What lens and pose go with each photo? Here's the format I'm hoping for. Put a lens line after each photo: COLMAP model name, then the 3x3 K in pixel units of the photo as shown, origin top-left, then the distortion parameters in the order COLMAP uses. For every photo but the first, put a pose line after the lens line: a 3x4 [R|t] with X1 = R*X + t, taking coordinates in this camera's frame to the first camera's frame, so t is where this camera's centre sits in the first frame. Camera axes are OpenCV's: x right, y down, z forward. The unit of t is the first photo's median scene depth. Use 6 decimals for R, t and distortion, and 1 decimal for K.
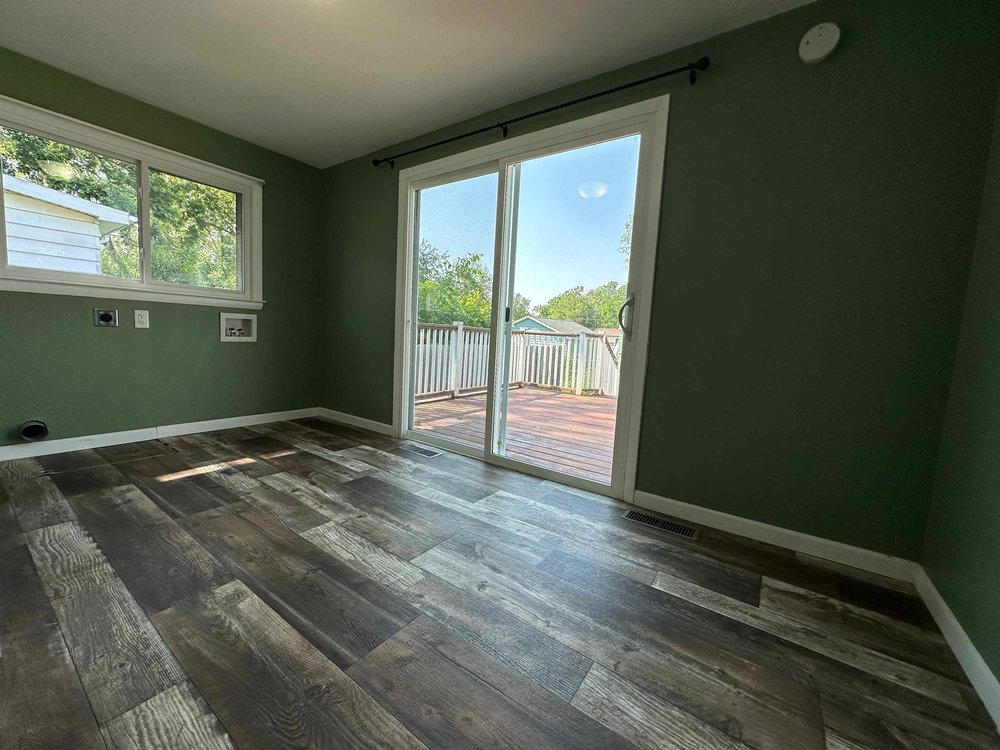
lens RADIAL K [[397.7, 0, 500.0], [0, 397.7, 375.0], [0, 0, 1]] dist [-0.000499, -0.000248]
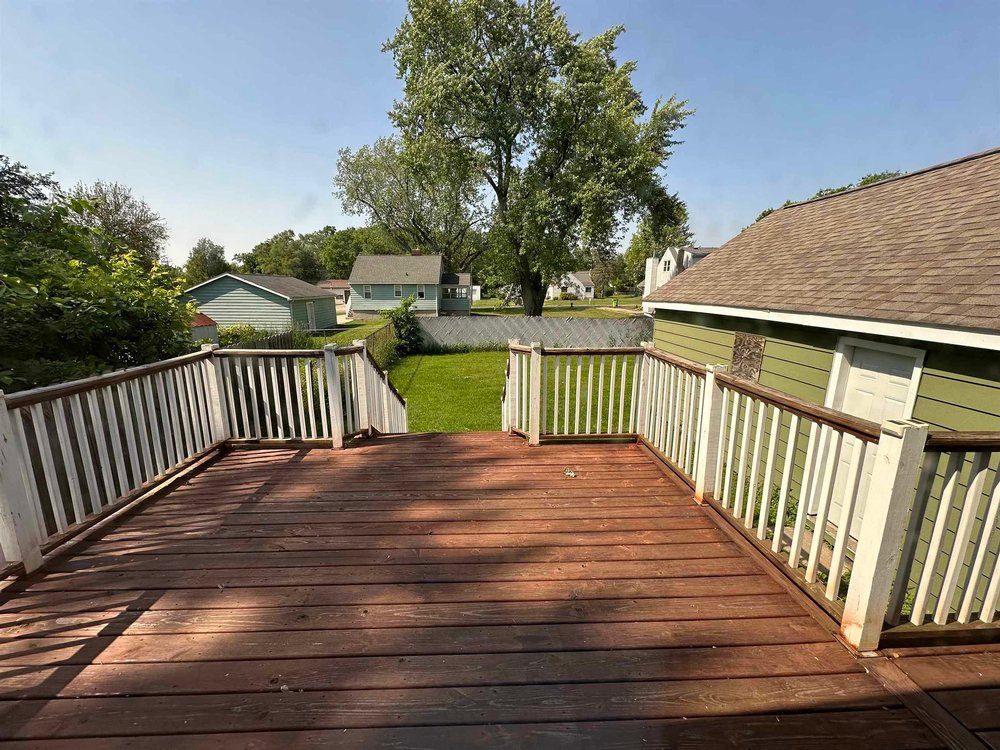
lens RADIAL K [[404.6, 0, 500.0], [0, 404.6, 375.0], [0, 0, 1]] dist [-0.020306, -0.000085]
pose [[0.796505, -0.168648, 0.580635, 0.050442], [0.094222, 0.983202, 0.156322, -0.125587], [-0.597245, -0.069803, 0.799016, 0.336557]]
